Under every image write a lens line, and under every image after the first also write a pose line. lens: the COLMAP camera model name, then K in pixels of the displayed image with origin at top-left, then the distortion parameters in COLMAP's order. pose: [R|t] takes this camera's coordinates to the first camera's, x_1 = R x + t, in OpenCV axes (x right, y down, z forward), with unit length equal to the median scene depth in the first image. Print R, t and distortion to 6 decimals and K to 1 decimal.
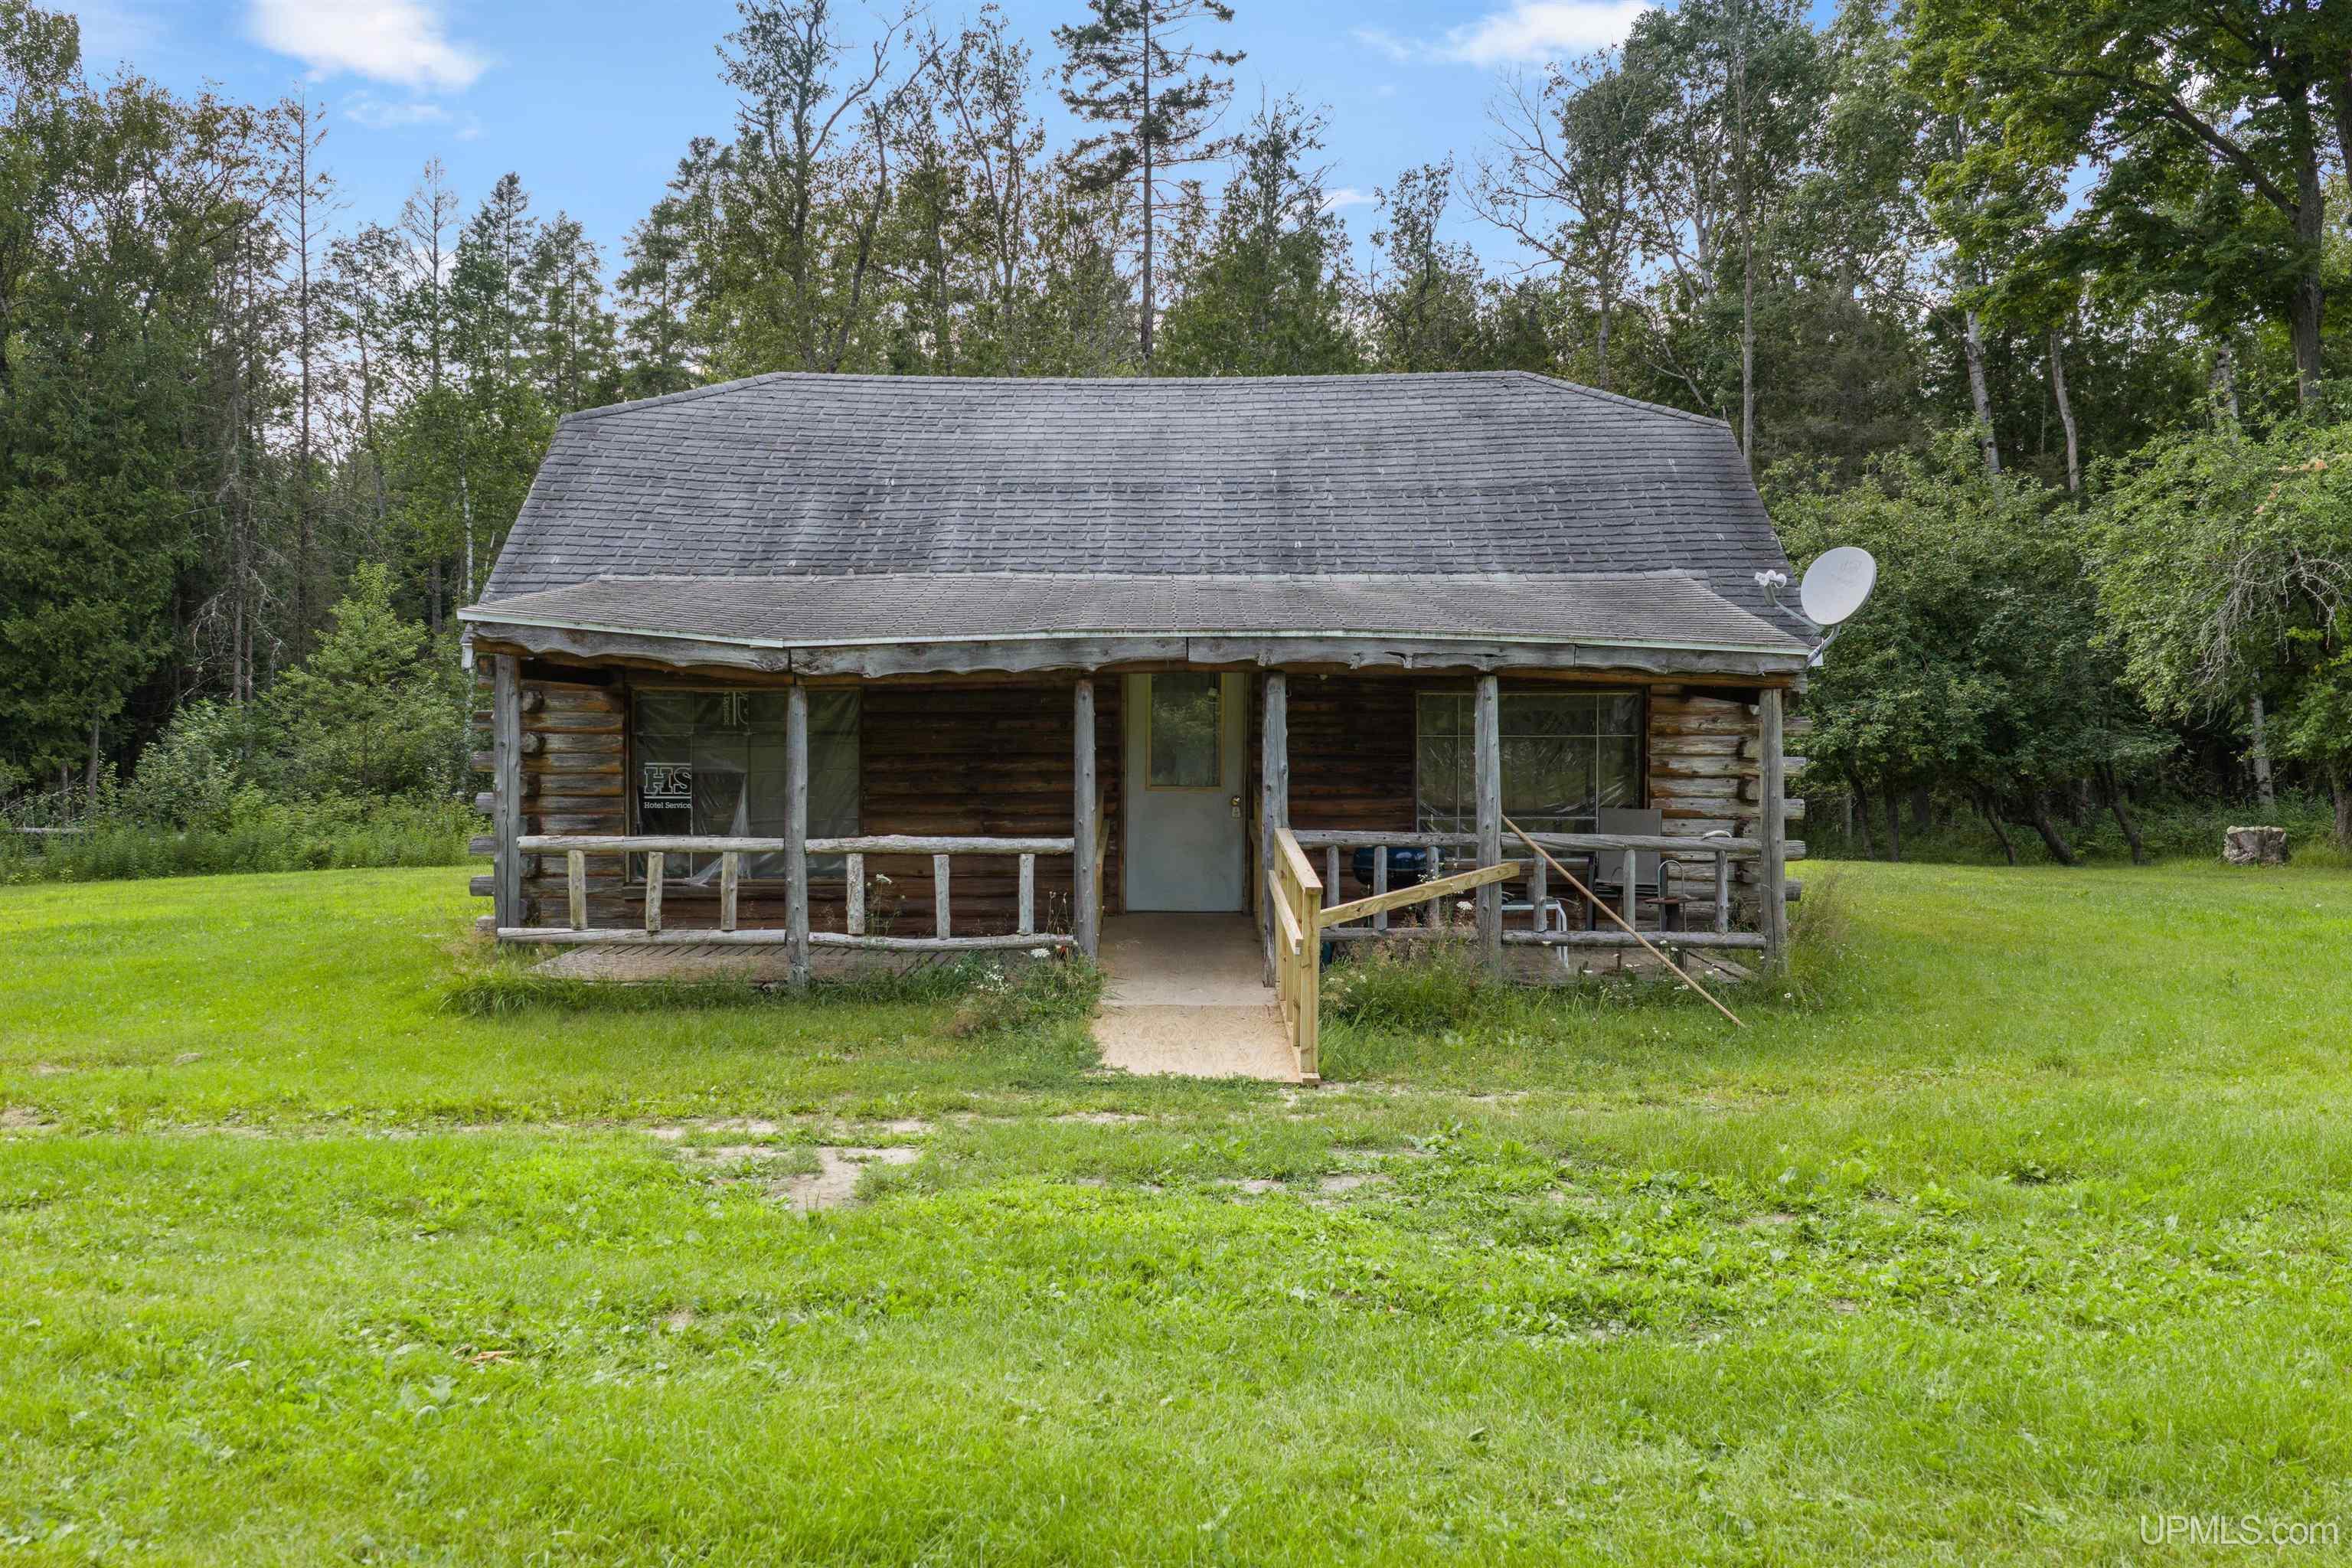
lens RADIAL K [[1959.3, 0, 1186.3], [0, 1959.3, 772.0], [0, 0, 1]] dist [0.006222, -0.004993]
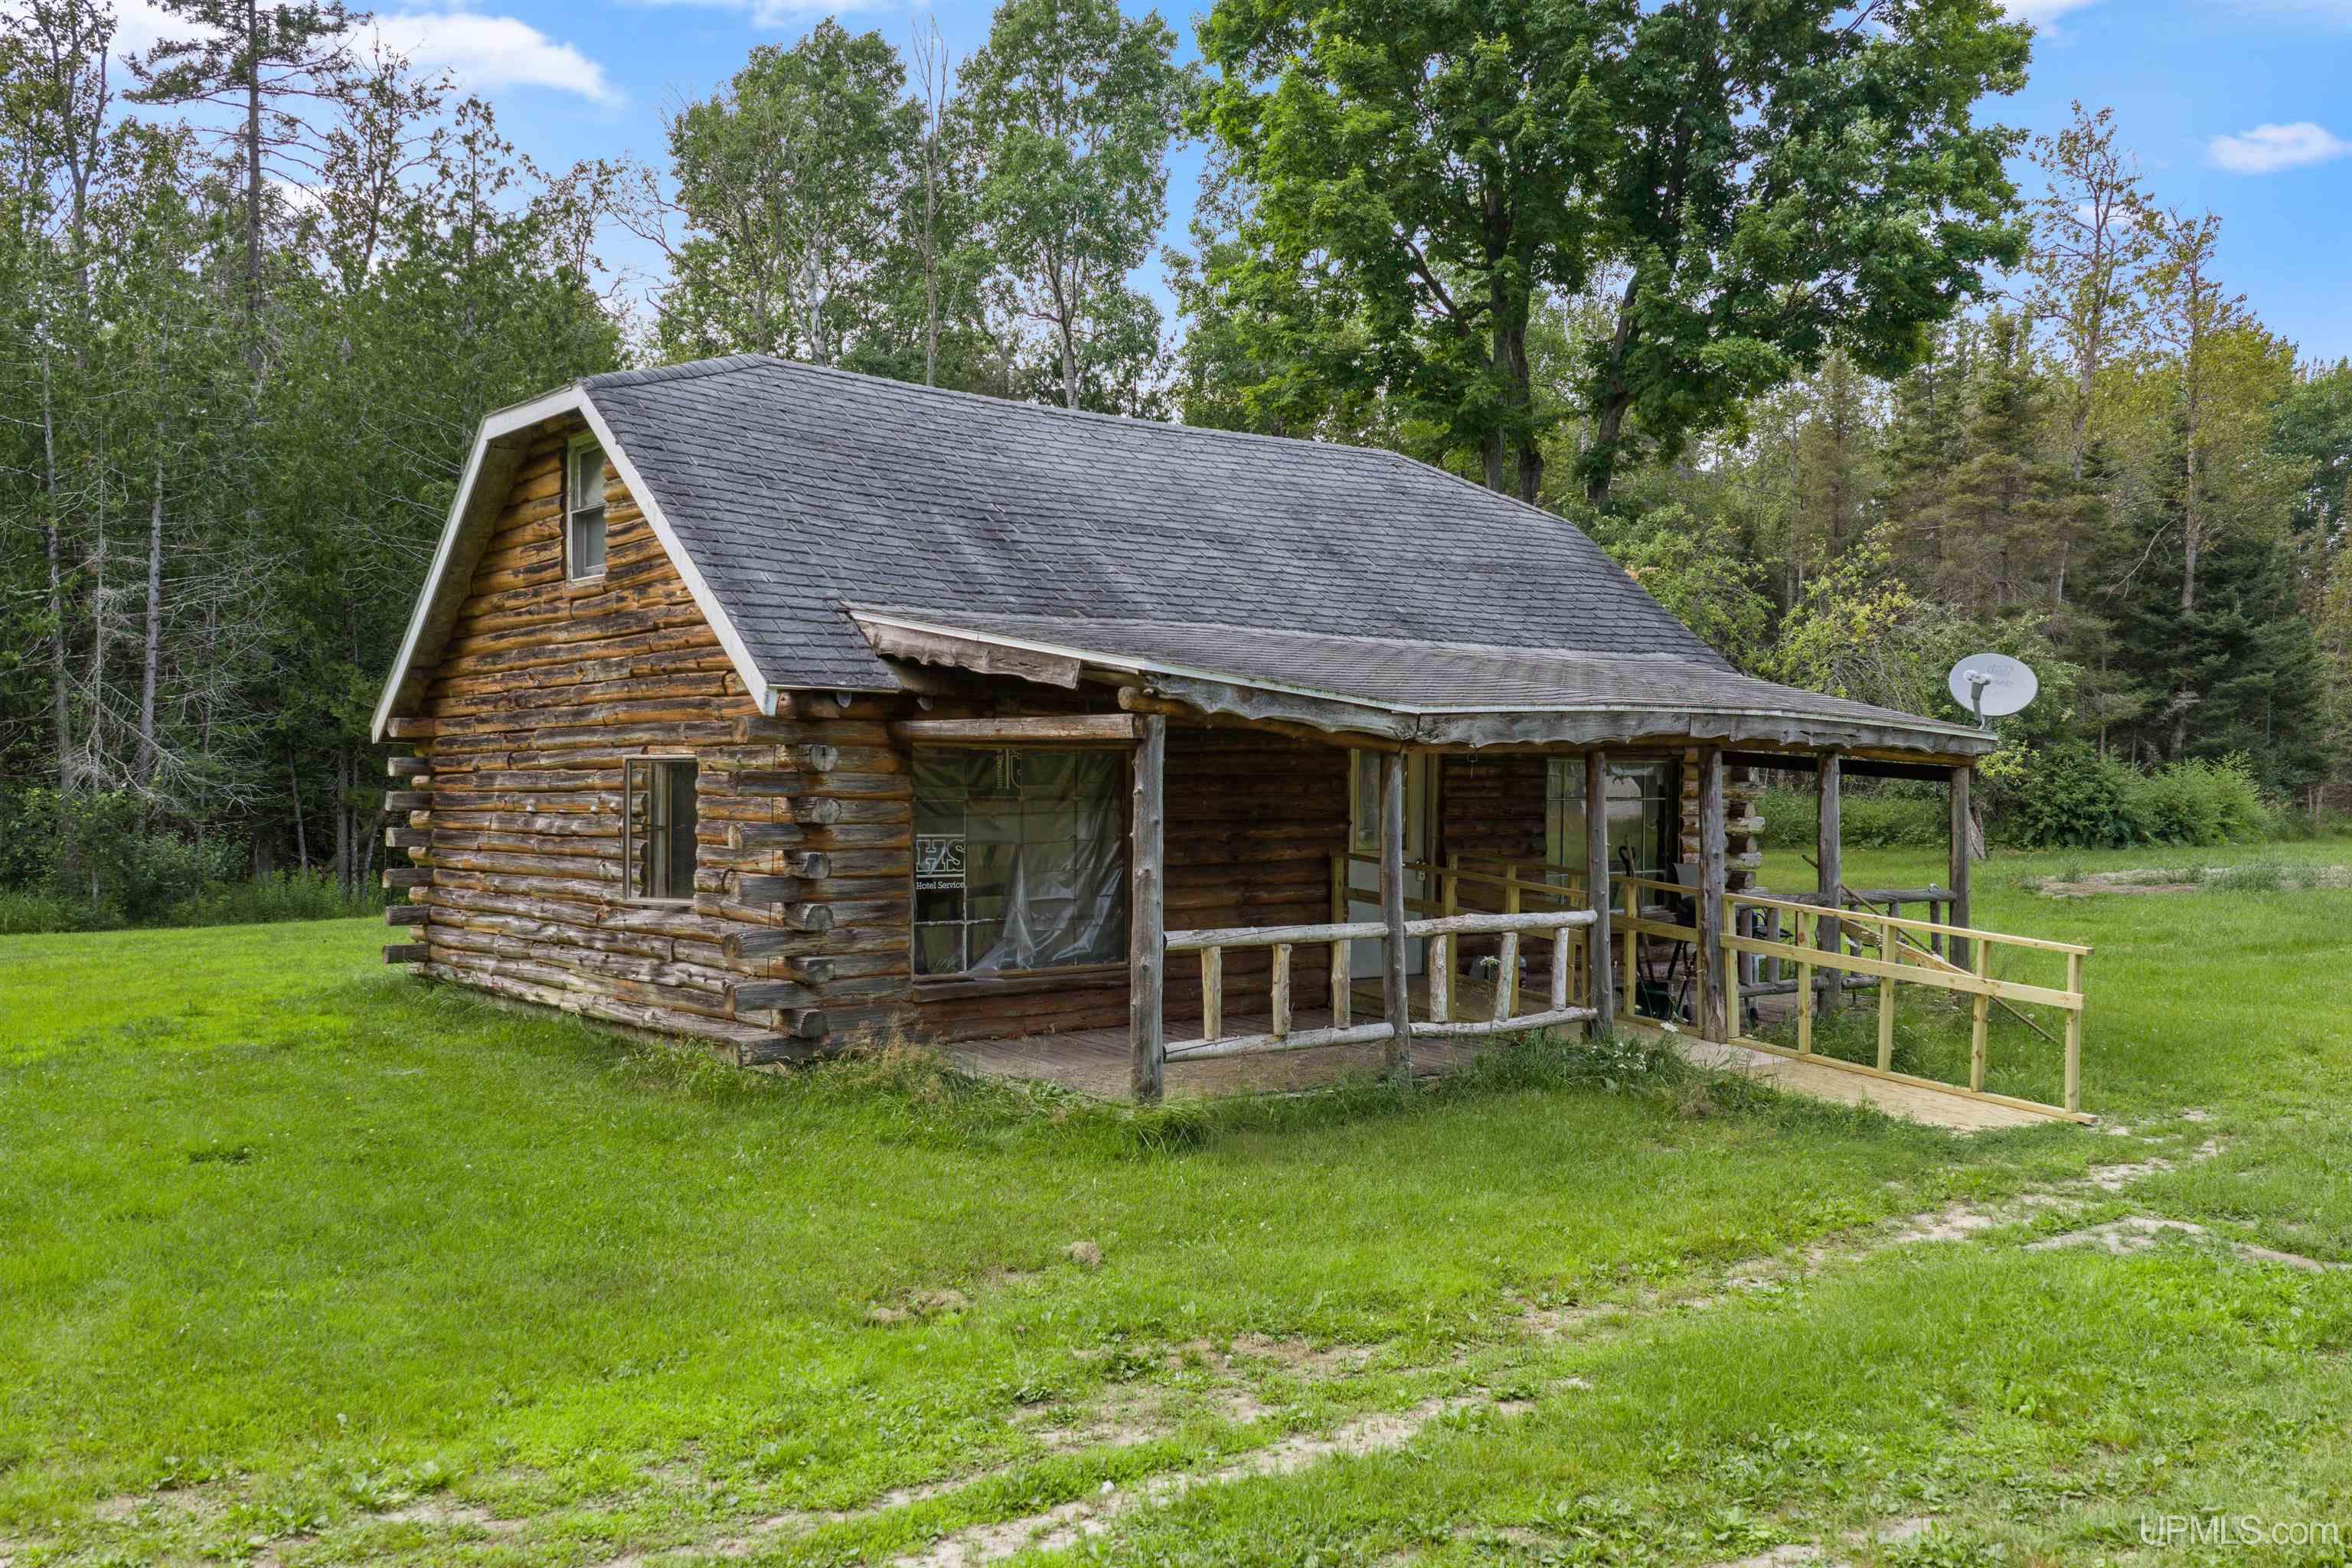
lens RADIAL K [[1959.3, 0, 1183.9], [0, 1959.3, 788.0], [0, 0, 1]] dist [0.006222, -0.004993]
pose [[0.780380, 0.000713, 0.625305, -0.847801], [0.001881, 0.999992, -0.003488, -0.025487], [-0.625302, 0.003898, 0.780373, 0.349893]]
